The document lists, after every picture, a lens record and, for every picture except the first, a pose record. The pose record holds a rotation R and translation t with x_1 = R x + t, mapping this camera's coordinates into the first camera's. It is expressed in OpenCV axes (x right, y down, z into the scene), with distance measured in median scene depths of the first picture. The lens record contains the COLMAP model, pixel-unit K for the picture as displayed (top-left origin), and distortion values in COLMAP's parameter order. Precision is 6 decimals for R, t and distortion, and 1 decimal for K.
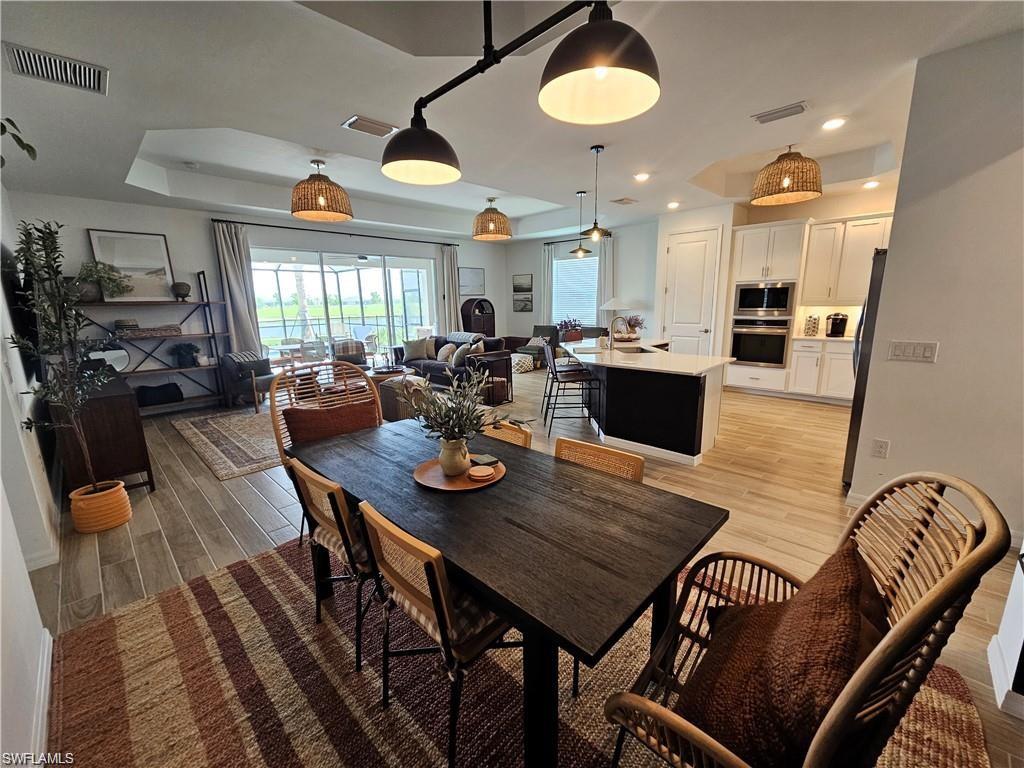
lens RADIAL K [[425.9, 0, 513.3], [0, 425.9, 386.4], [0, 0, 1]] dist [-0.000309, -0.000457]
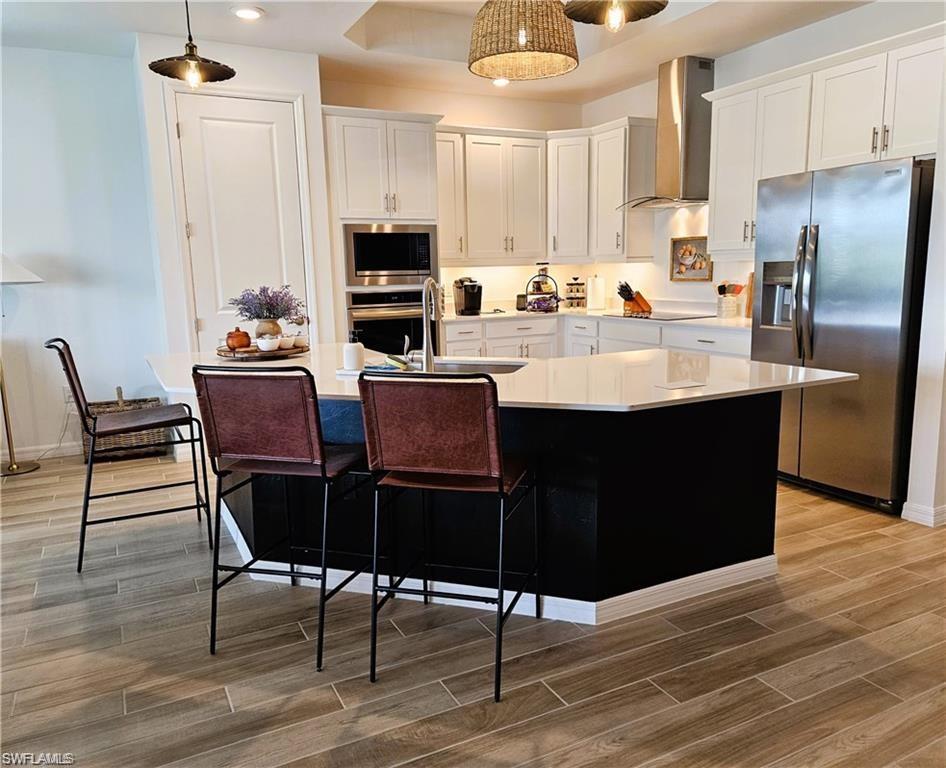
lens RADIAL K [[719.0, 0, 496.3], [0, 719.0, 386.6], [0, 0, 1]] dist [0.043808, 0.000133]
pose [[0.304699, -0.145732, 0.941233, -0.247448], [0.203037, 0.975448, 0.085302, -0.091276], [-0.930556, 0.165114, 0.326808, 0.600622]]
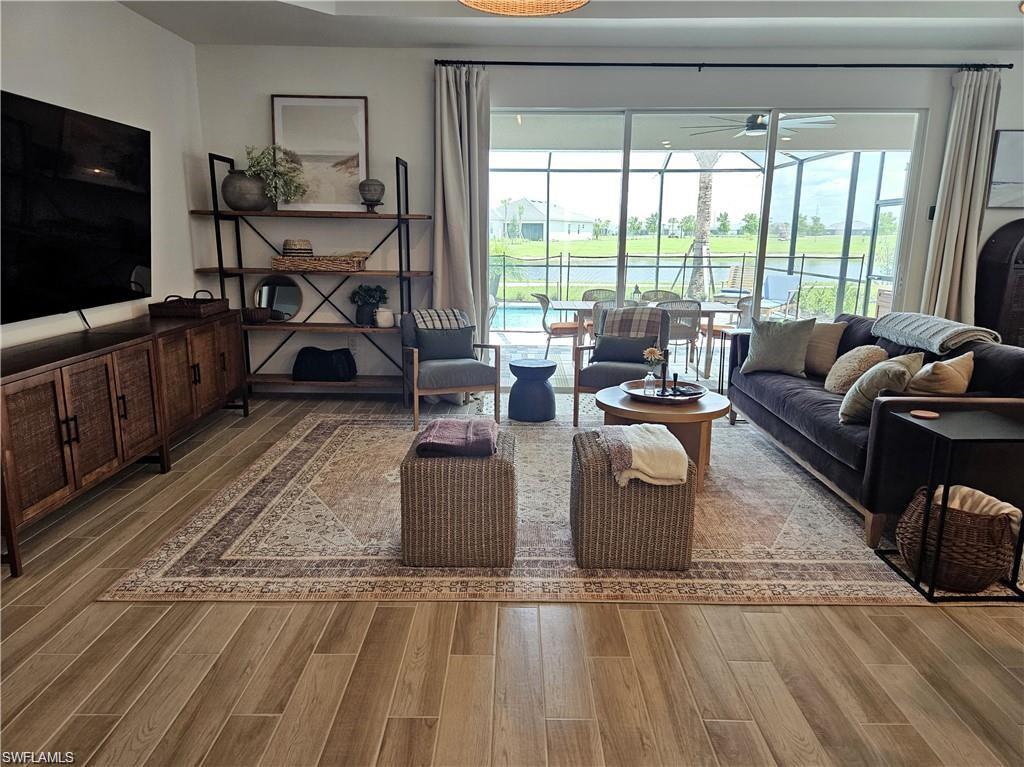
lens RADIAL K [[680.9, 0, 512.7], [0, 680.9, 385.6], [0, 0, 1]] dist [0.031122, -0.011690]
pose [[0.699047, 0.179753, -0.692115, 0.041526], [-0.161688, 0.982556, 0.091878, -0.081577], [0.696556, 0.047679, 0.715916, 0.461091]]
